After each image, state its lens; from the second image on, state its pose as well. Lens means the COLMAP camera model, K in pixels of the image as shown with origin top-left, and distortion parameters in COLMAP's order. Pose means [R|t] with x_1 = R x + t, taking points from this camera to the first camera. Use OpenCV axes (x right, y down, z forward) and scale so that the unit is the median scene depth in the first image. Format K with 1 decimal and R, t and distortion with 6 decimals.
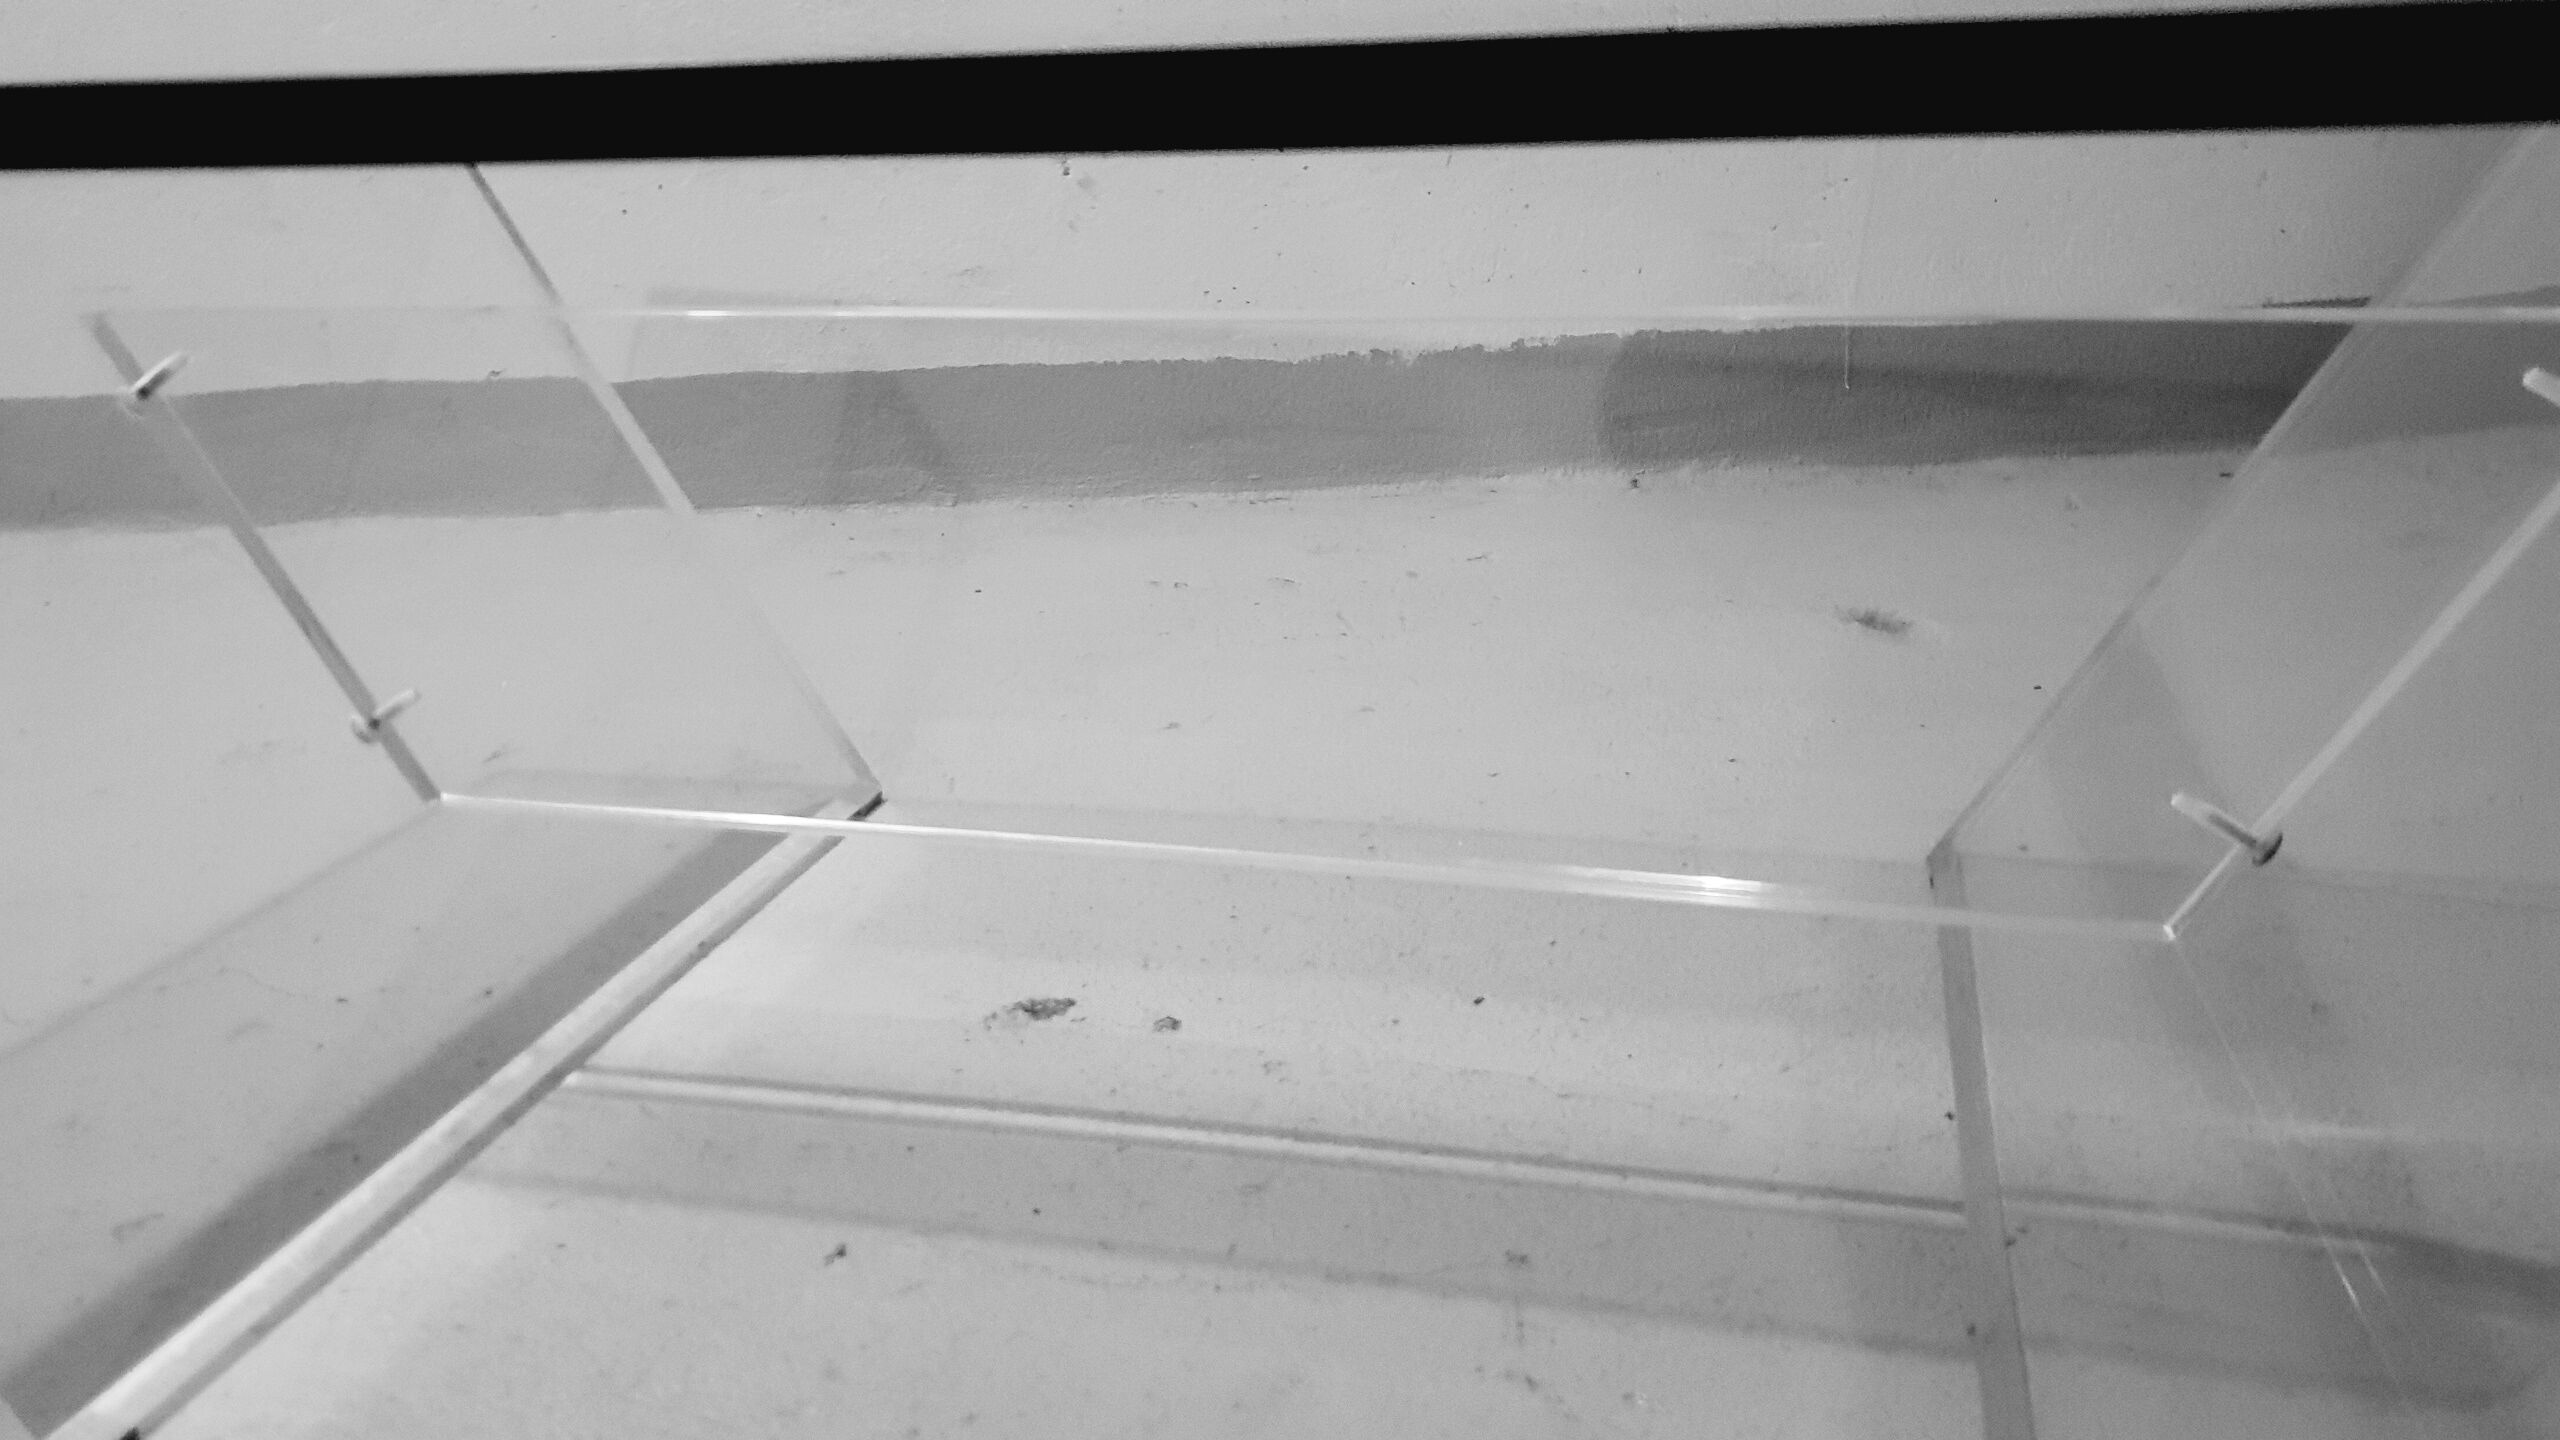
lens RADIAL K [[2011.2, 0, 1252.1], [0, 2011.2, 664.9], [0, 0, 1]] dist [0.025338, -0.024680]
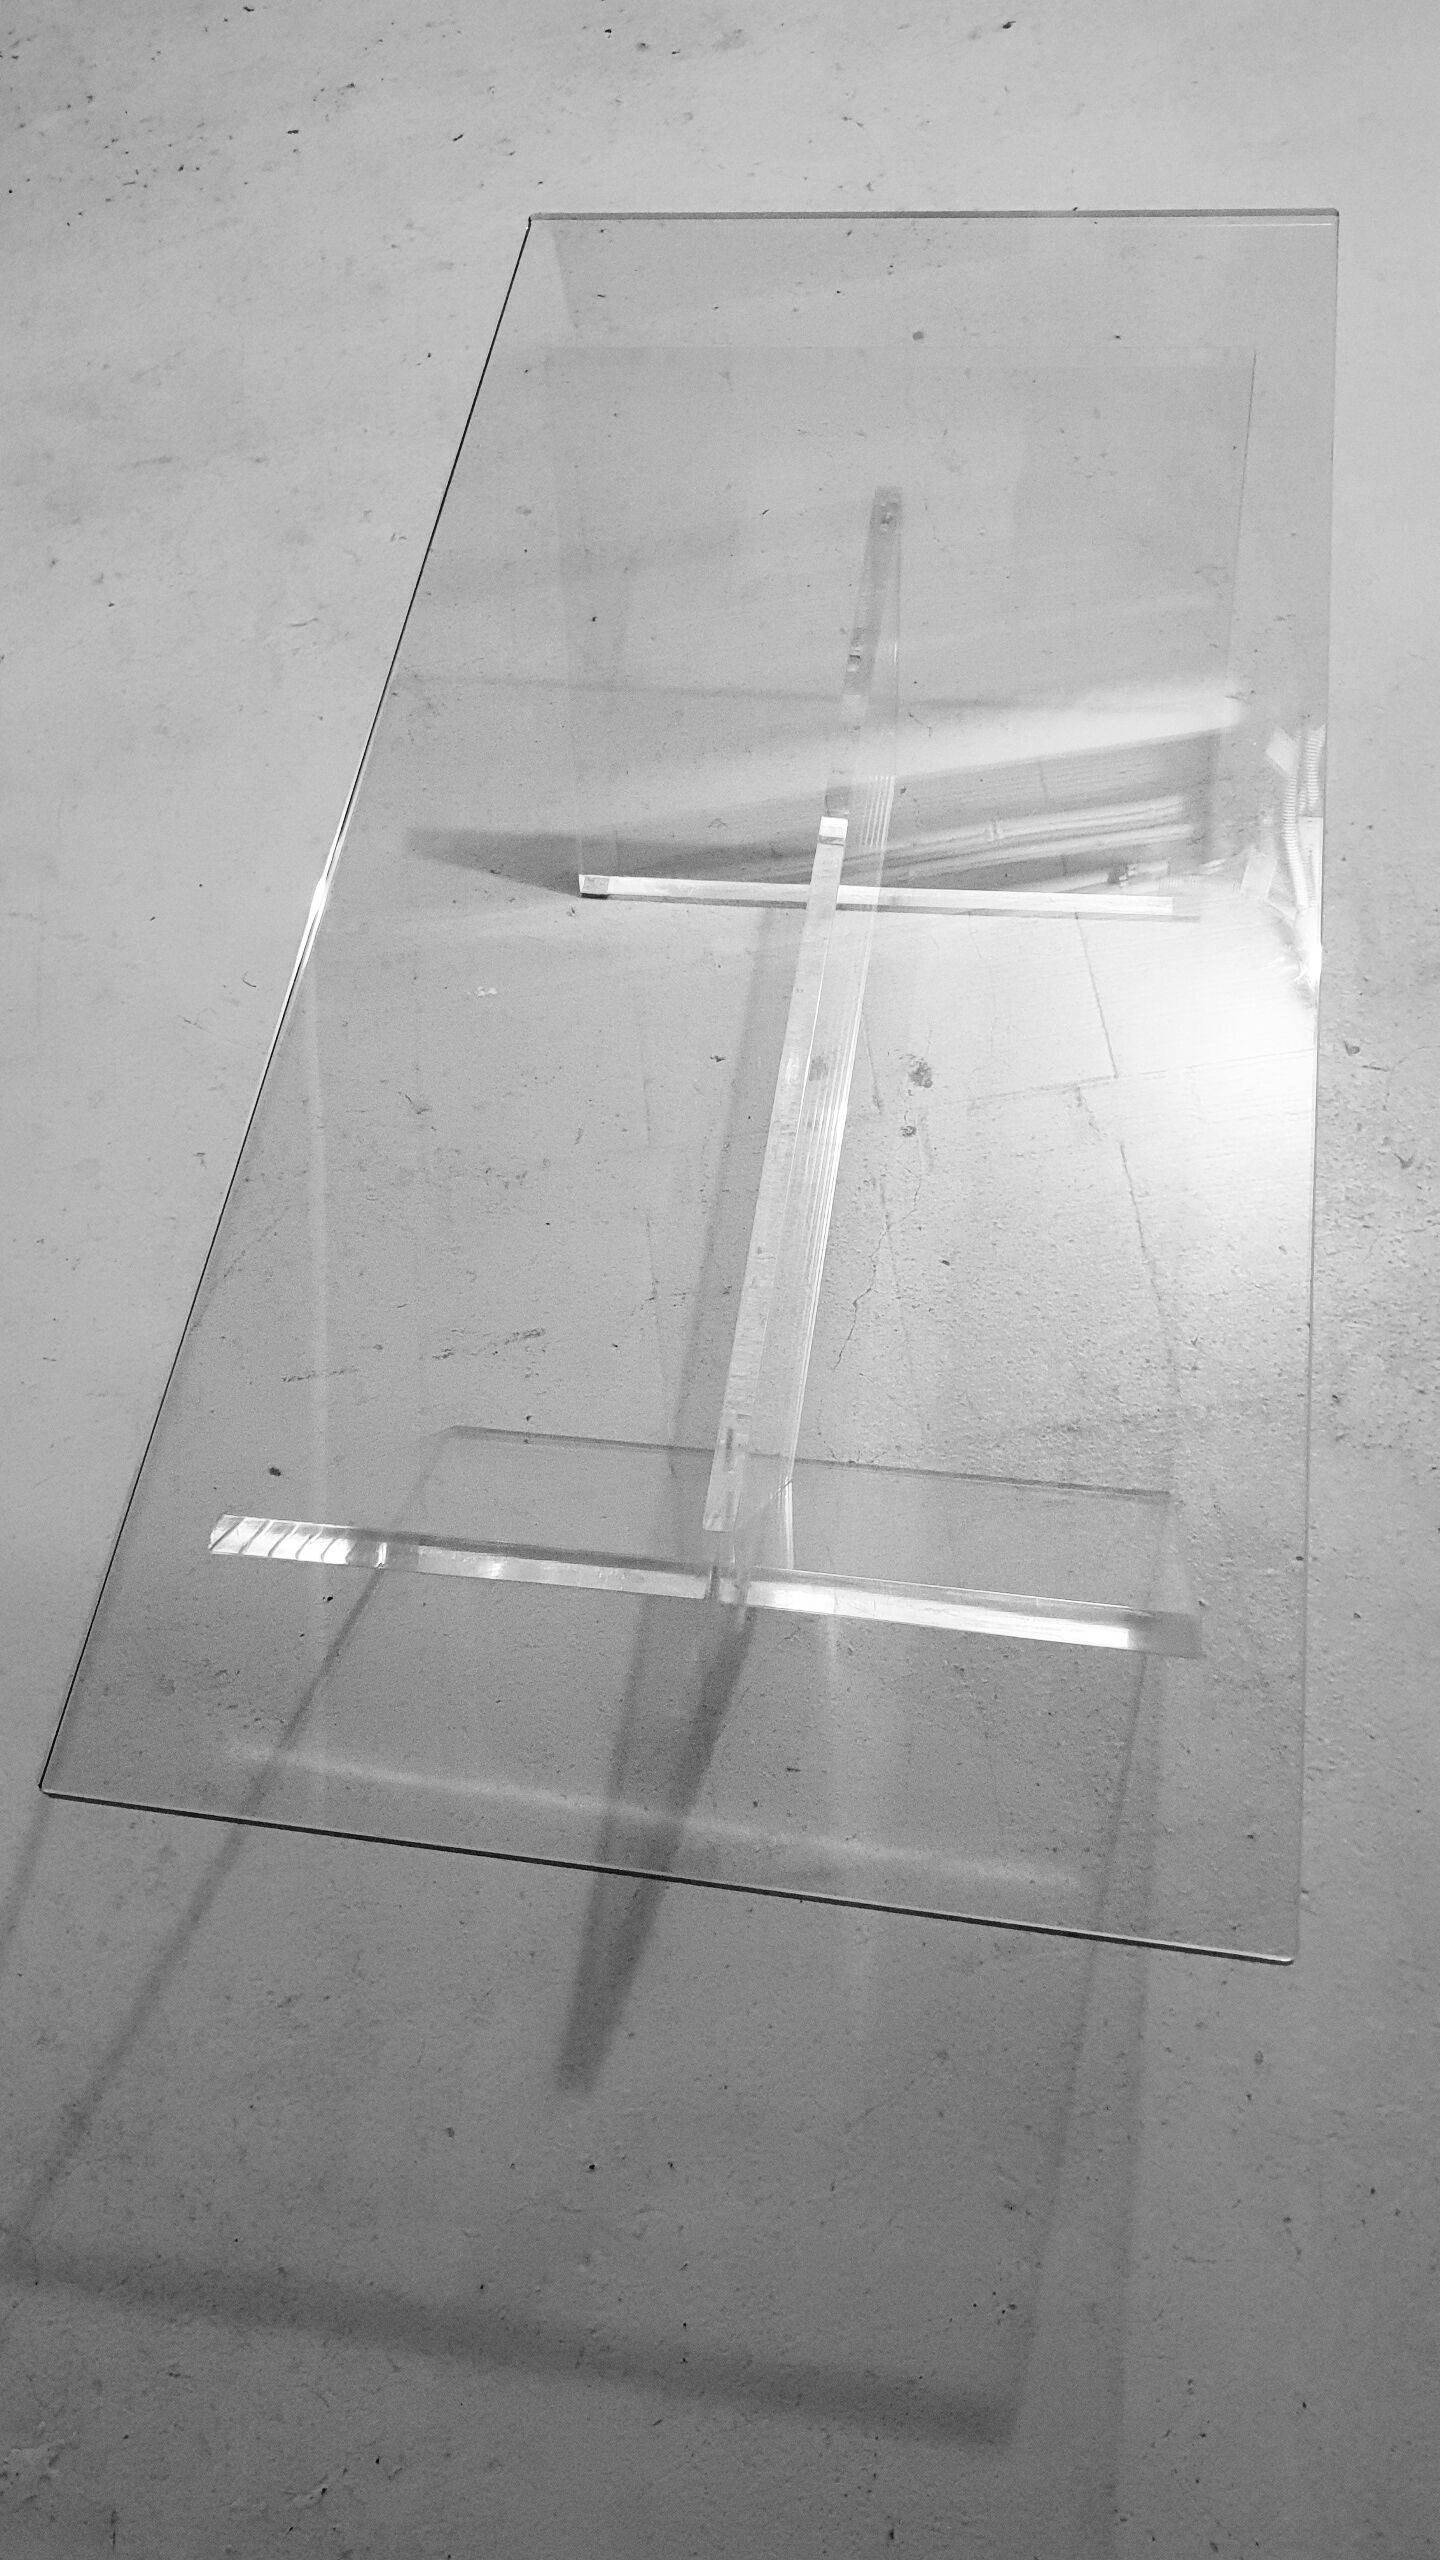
lens RADIAL K [[2011.2, 0, 751.7], [0, 2011.2, 1282.9], [0, 0, 1]] dist [0.025338, -0.024680]
pose [[0.130323, 0.886451, -0.444096, 0.973638], [-0.220607, 0.462614, 0.858674, -1.460219], [0.966617, -0.013934, 0.255846, 0.322549]]
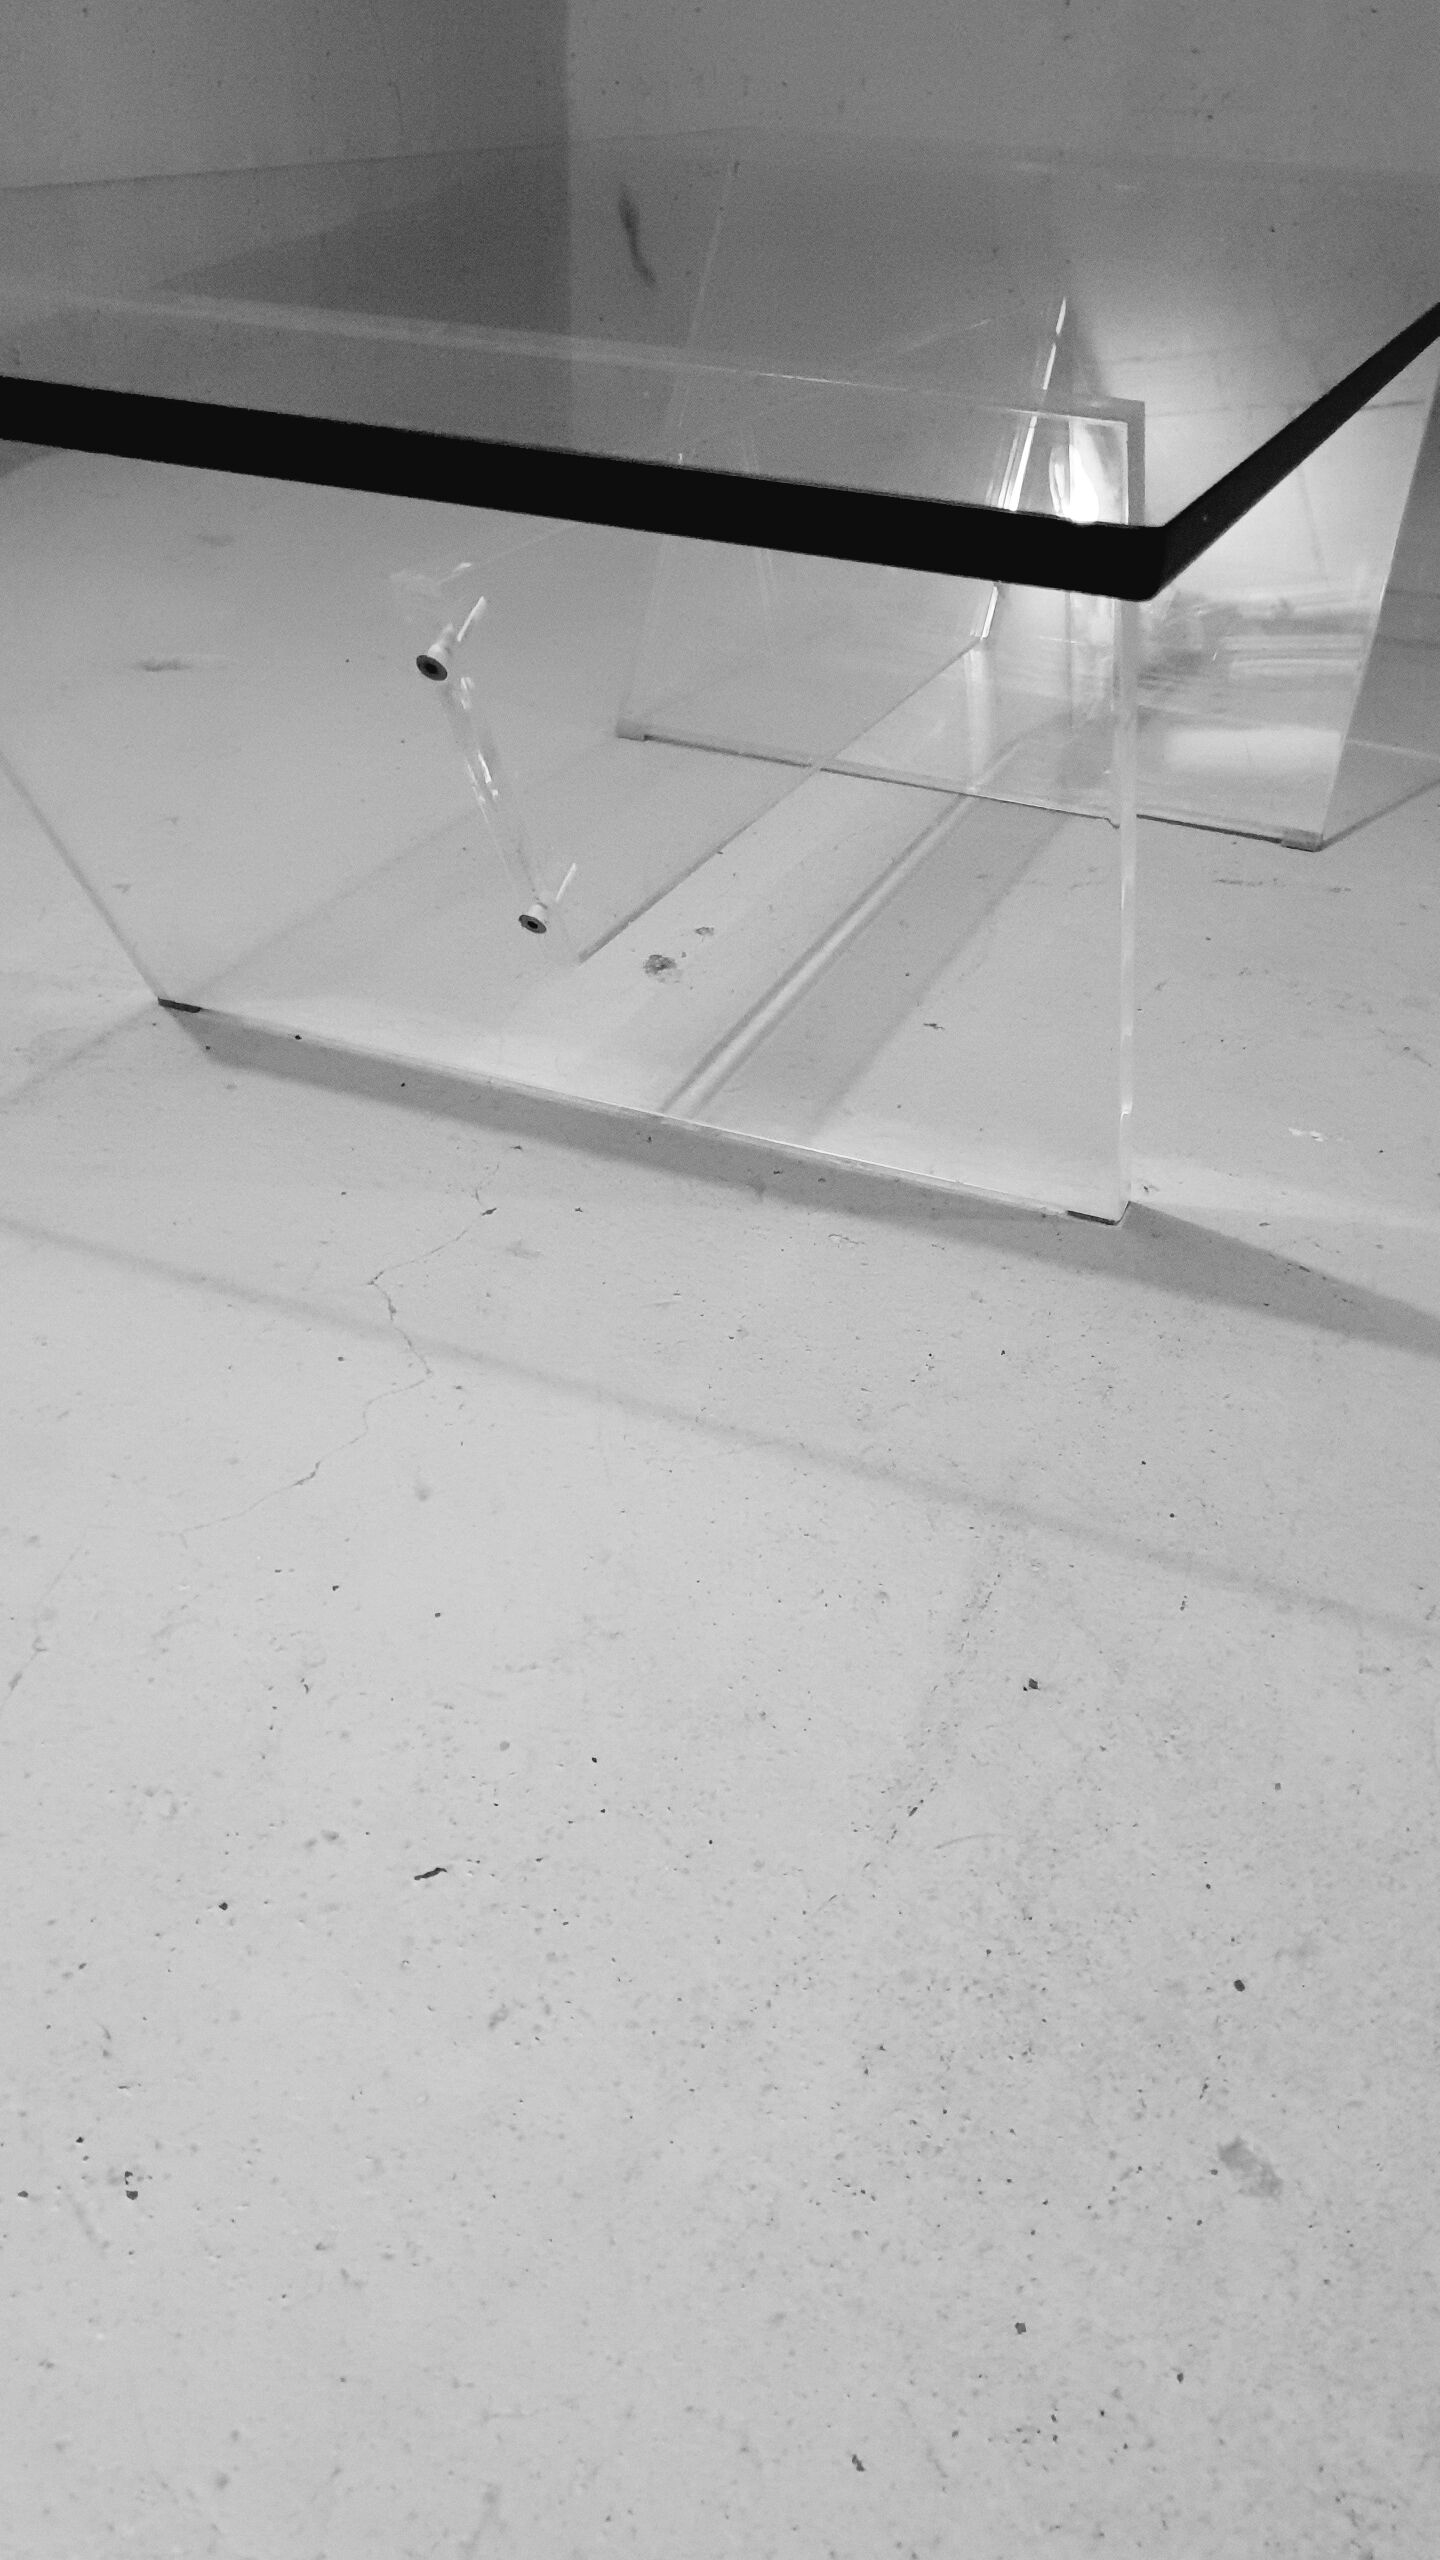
lens RADIAL K [[2011.2, 0, 742.1], [0, 2011.2, 1289.1], [0, 0, 1]] dist [0.025338, -0.024680]
pose [[0.125206, -0.496509, 0.858954, -1.499979], [0.282277, 0.847814, 0.448923, -0.265789], [-0.951127, 0.186255, 0.246304, 0.648234]]
